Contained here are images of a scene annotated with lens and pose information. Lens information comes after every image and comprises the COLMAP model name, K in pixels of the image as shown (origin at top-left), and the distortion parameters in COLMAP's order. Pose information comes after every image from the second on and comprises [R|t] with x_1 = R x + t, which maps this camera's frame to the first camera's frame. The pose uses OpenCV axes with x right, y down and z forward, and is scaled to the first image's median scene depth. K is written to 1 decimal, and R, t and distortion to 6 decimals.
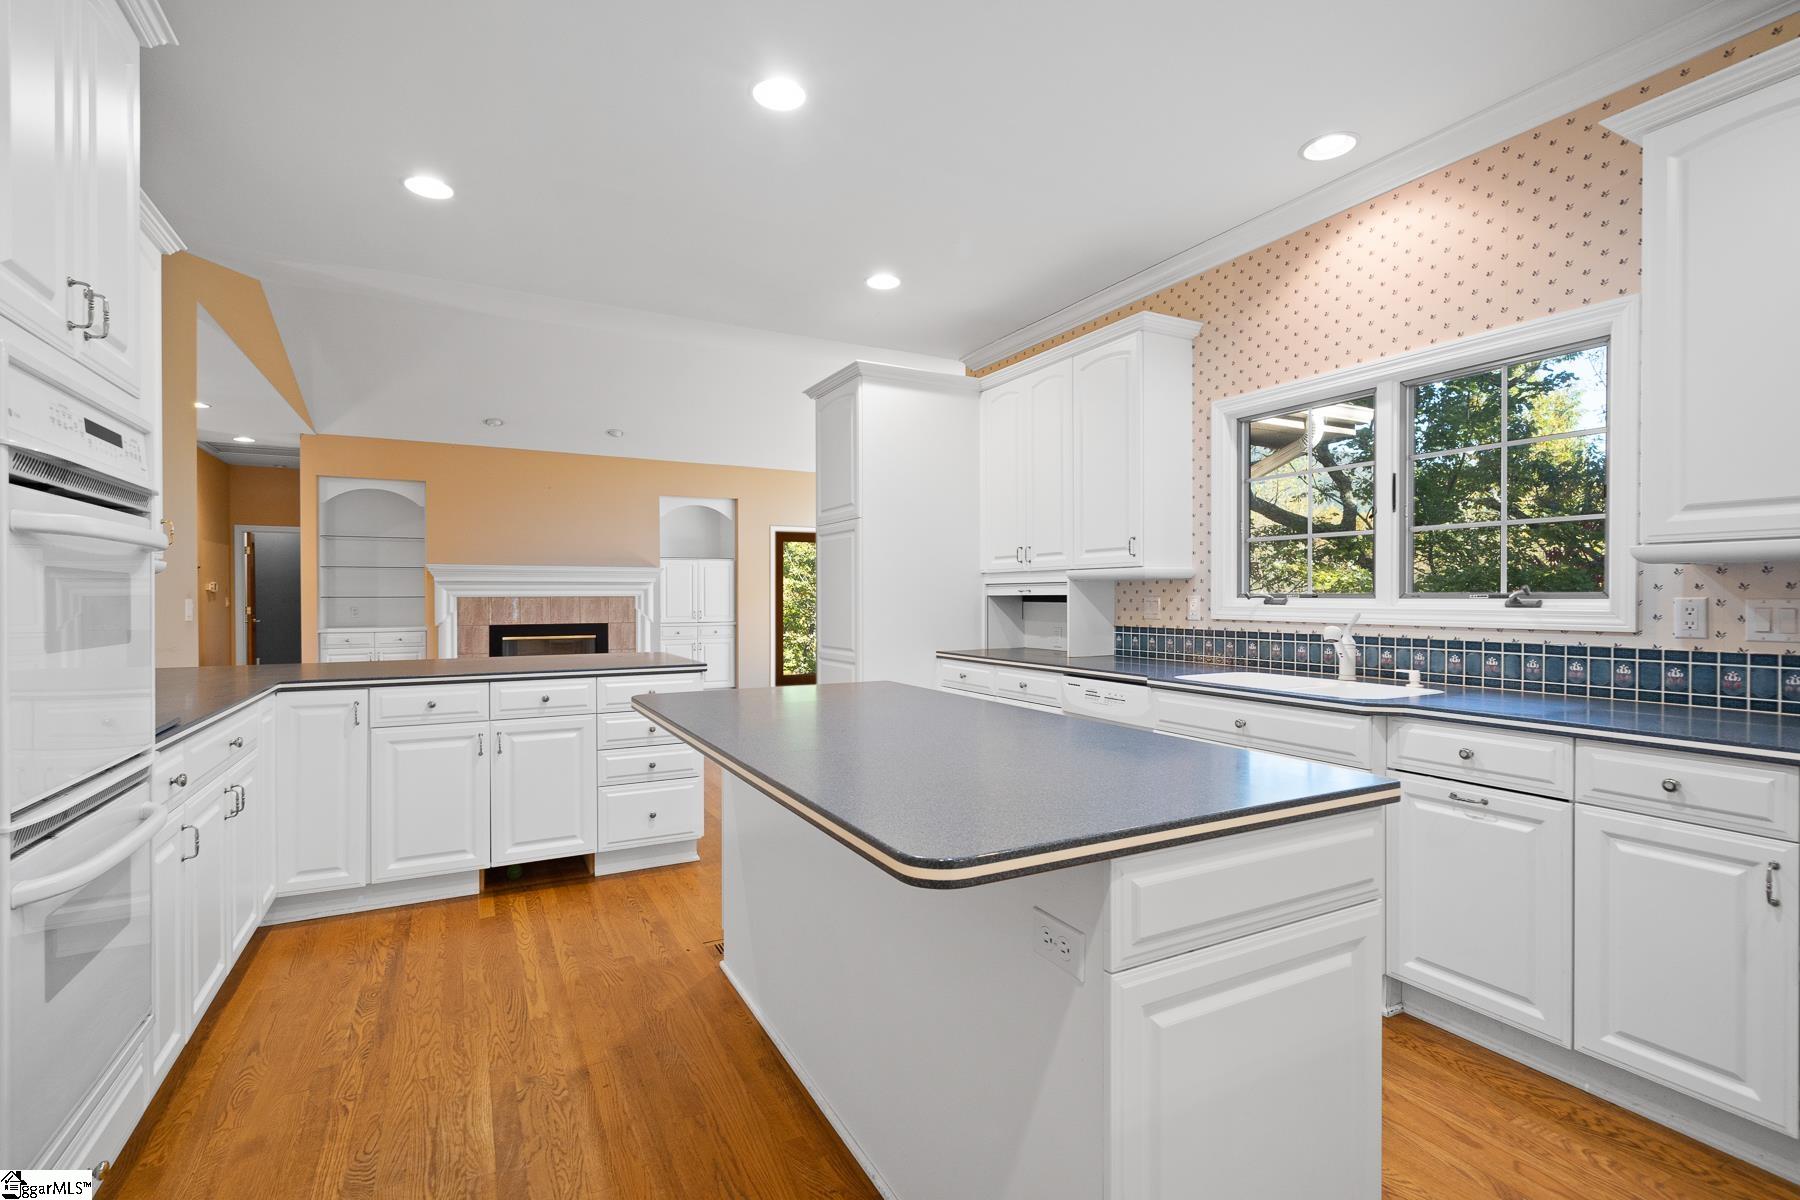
lens RADIAL K [[823.4, 0, 884.4], [0, 823.4, 600.0], [0, 0, 1]] dist [0.000741, 0.000018]
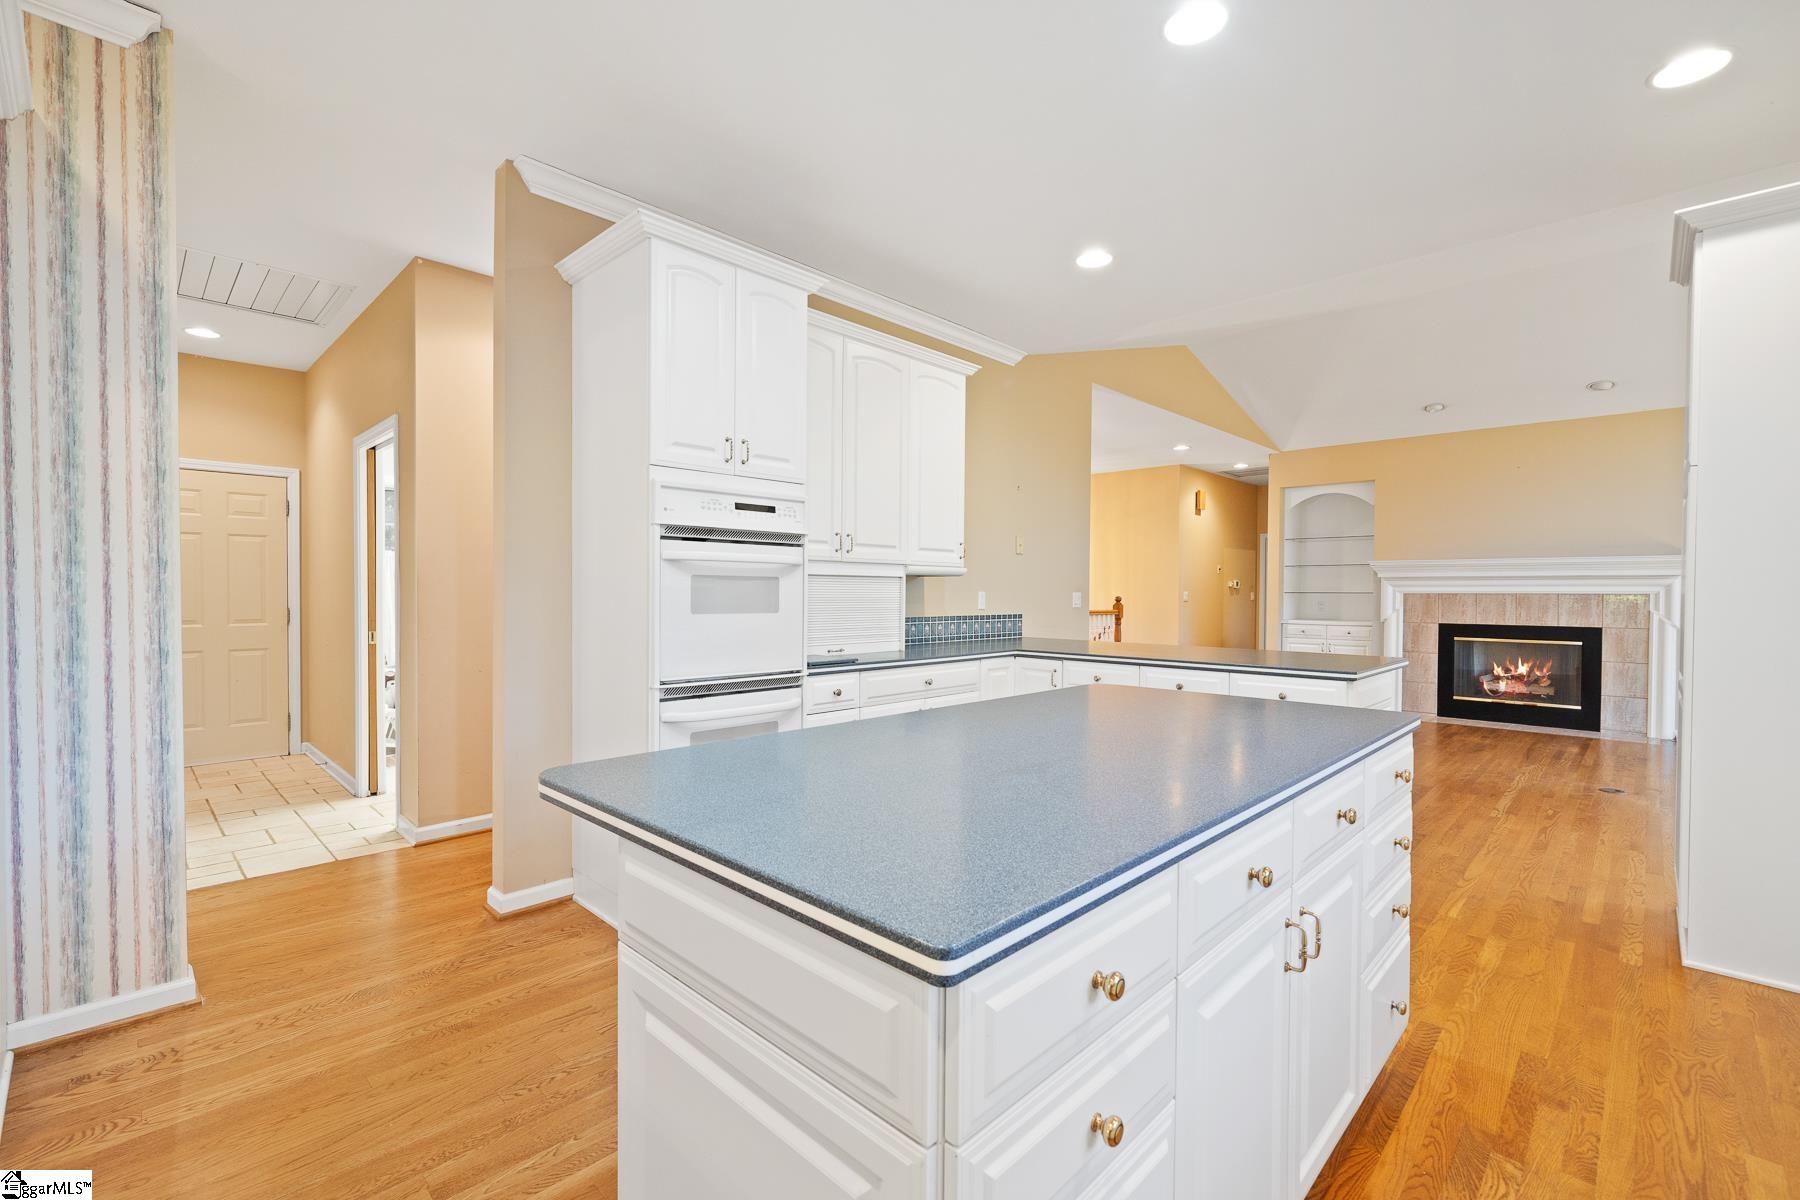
lens RADIAL K [[773.9, 0, 895.6], [0, 773.9, 604.4], [0, 0, 1]] dist [0.001089, 0.000217]
pose [[0.312116, 0.019724, -0.949839, 0.367975], [-0.009660, 0.999799, 0.017587, -0.001379], [0.949995, 0.003687, 0.312244, 0.282414]]
